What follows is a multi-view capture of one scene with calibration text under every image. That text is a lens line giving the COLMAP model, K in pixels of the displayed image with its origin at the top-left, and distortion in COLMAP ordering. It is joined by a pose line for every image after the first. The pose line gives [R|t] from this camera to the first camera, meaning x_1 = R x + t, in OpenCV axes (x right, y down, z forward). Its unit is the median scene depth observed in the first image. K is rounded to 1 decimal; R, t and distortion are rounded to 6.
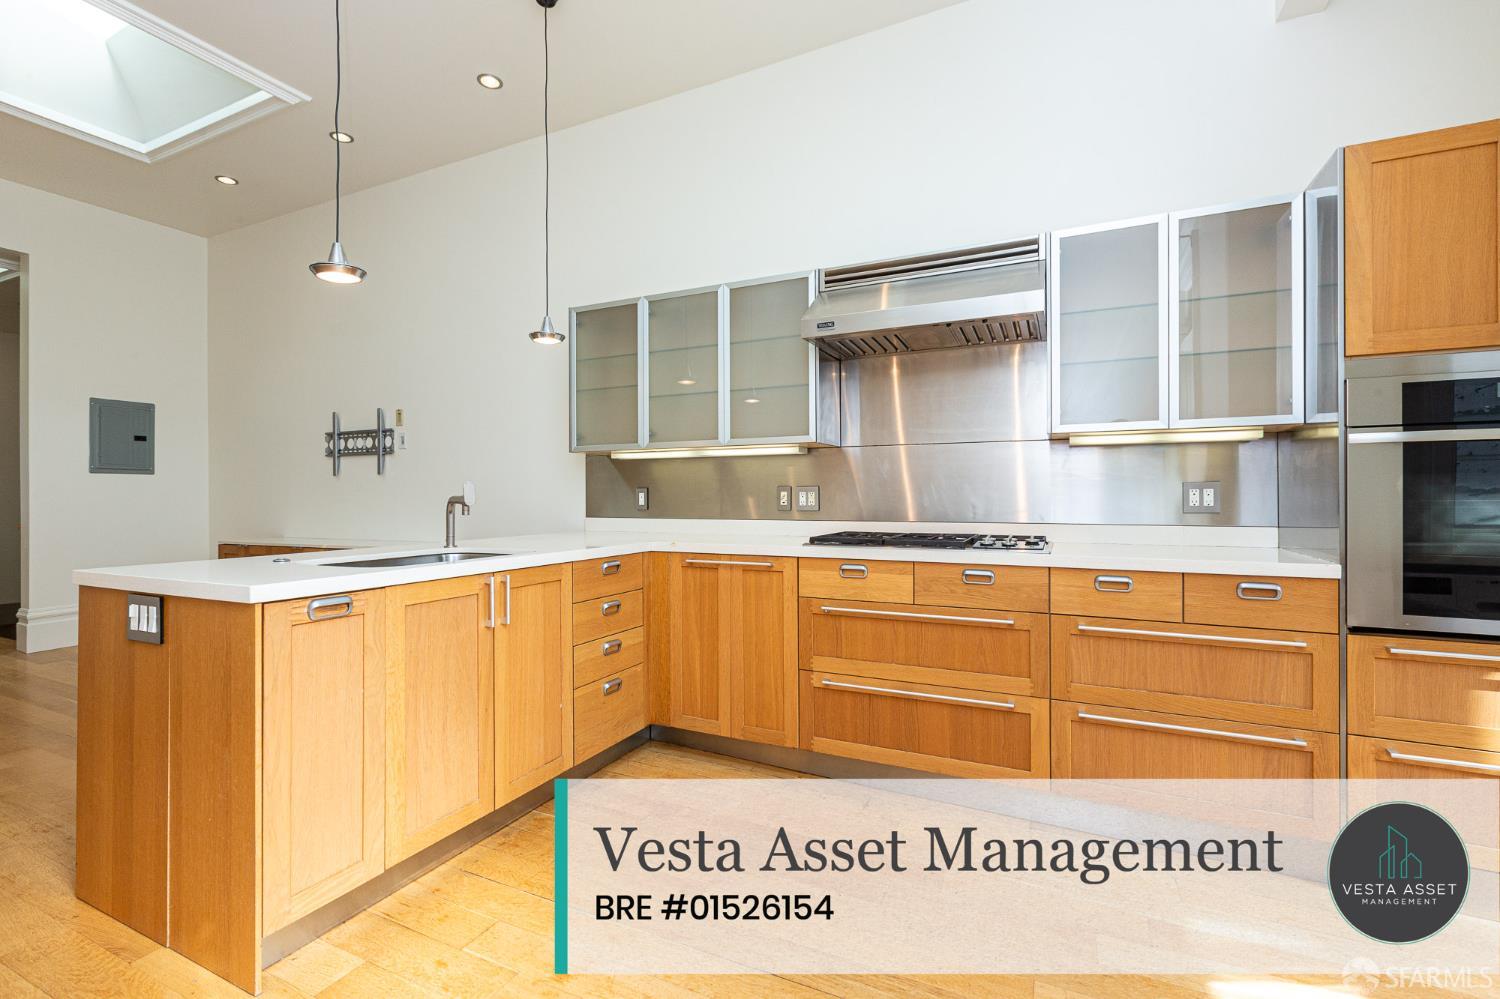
lens RADIAL K [[664.9, 0, 746.9], [0, 664.9, 494.6], [0, 0, 1]] dist [0.004768, 0.000455]
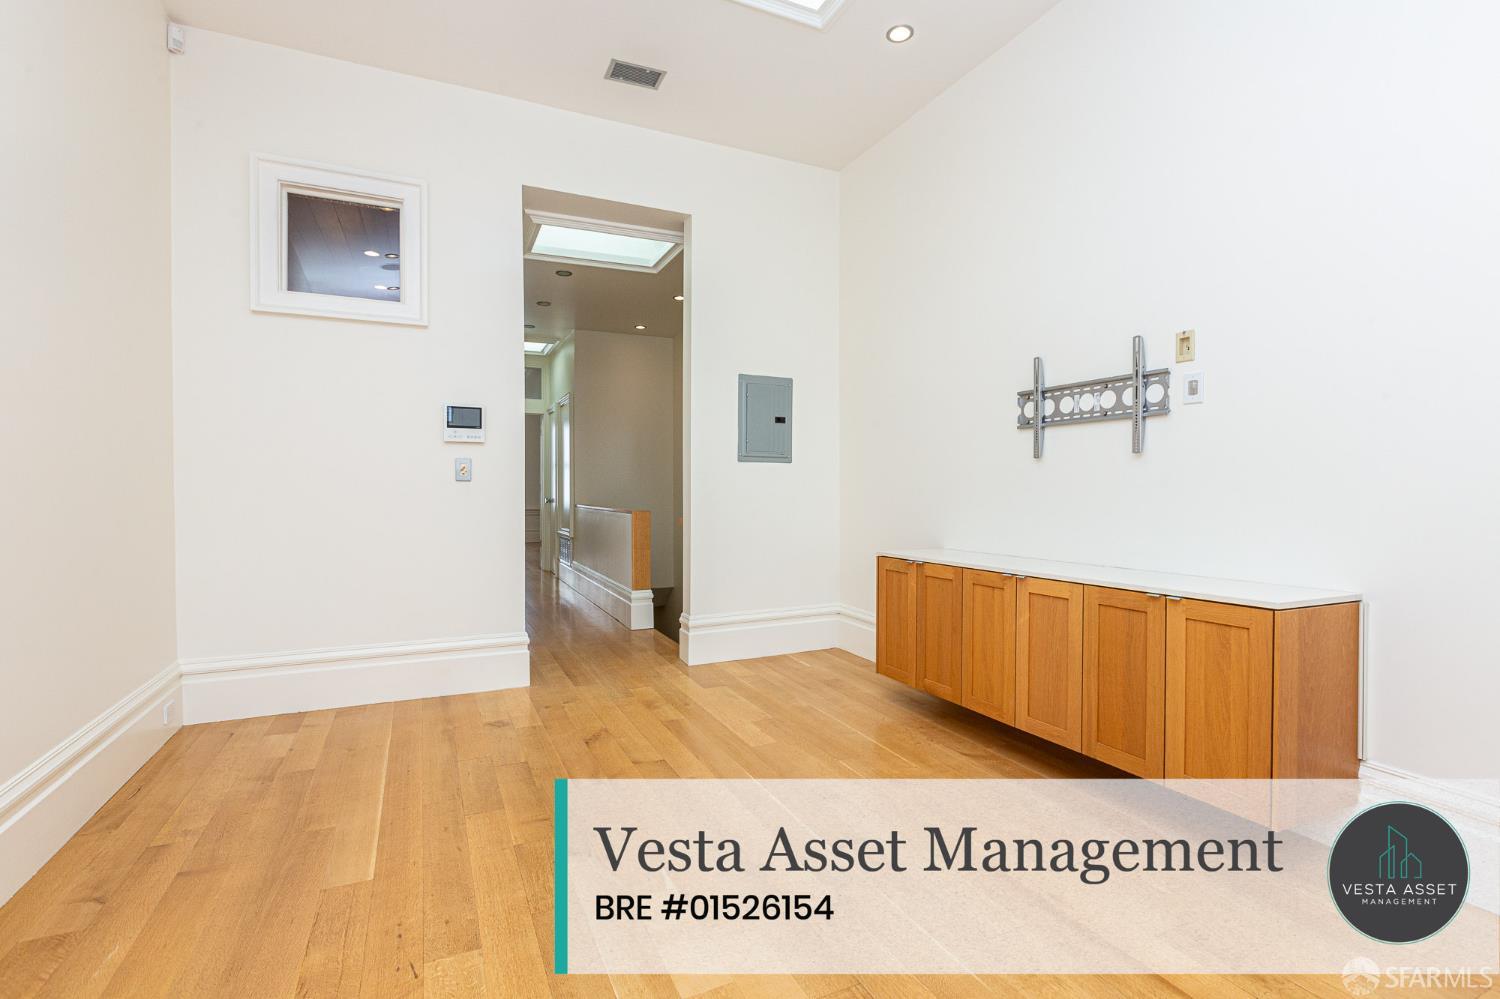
lens RADIAL K [[687.0, 0, 756.4], [0, 687.0, 487.5], [0, 0, 1]] dist [-0.003143, -0.000063]
pose [[0.783198, 0.002365, -0.621768, -0.439716], [-0.000048, 0.999993, 0.003744, -0.003346], [0.621773, -0.002903, 0.783192, 0.341921]]
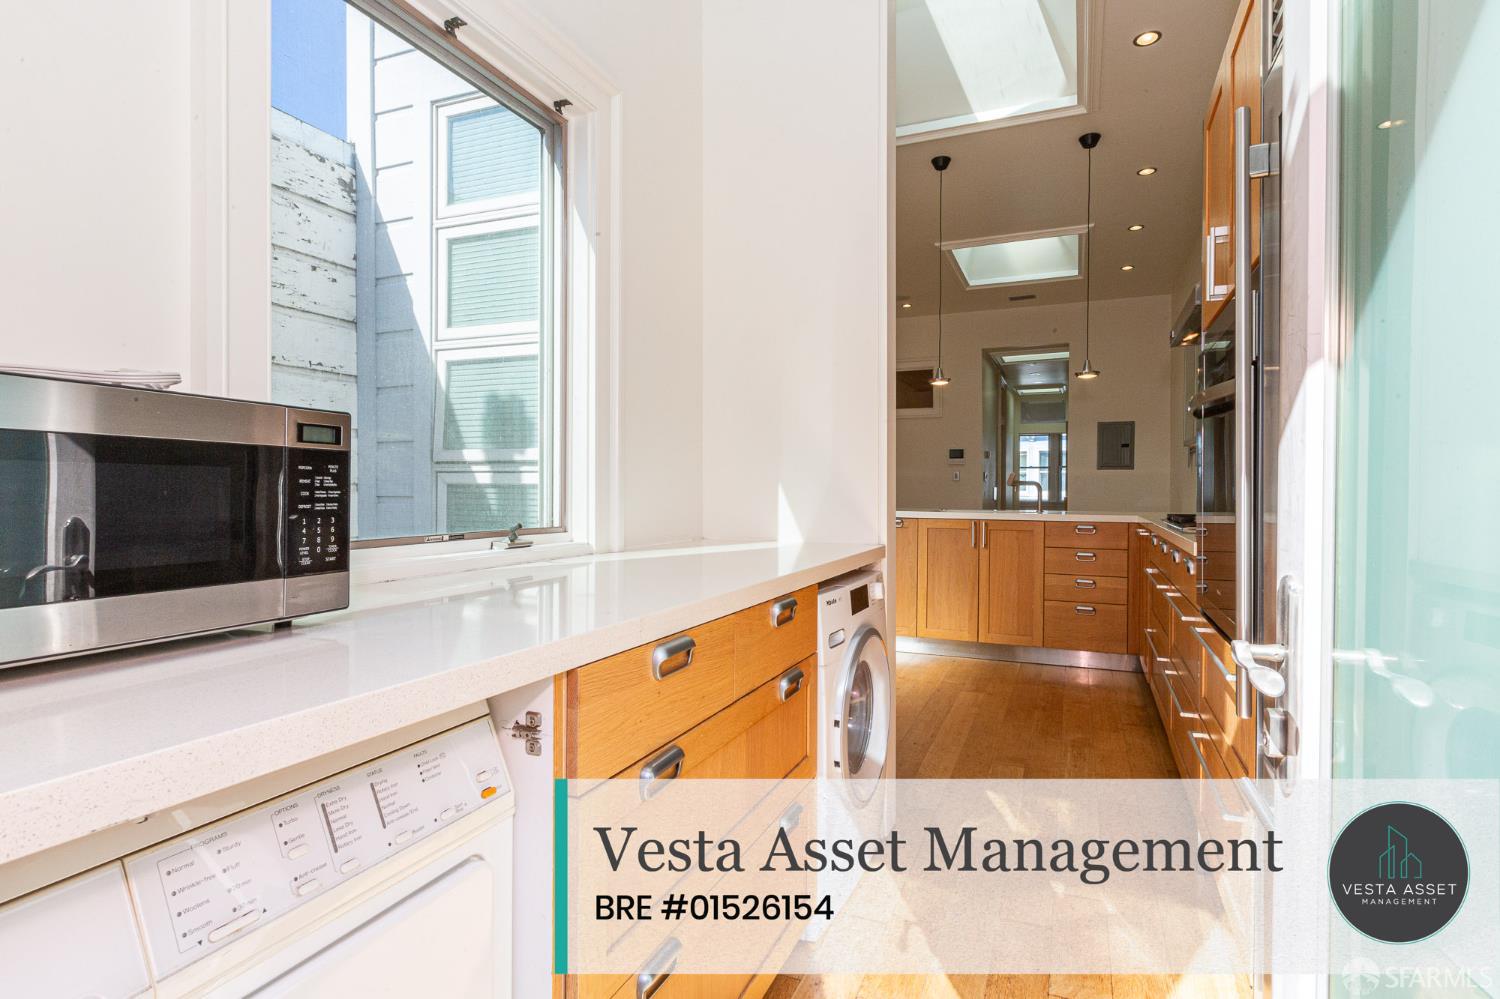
lens RADIAL K [[748.2, 0, 746.6], [0, 748.2, 496.8], [0, 0, 1]] dist [0.002704, 0.000205]
pose [[0.028410, 0.015854, -0.999471, 0.818979], [-0.003806, 0.999869, 0.015752, 0.008195], [0.999589, 0.003357, 0.028467, 0.116670]]
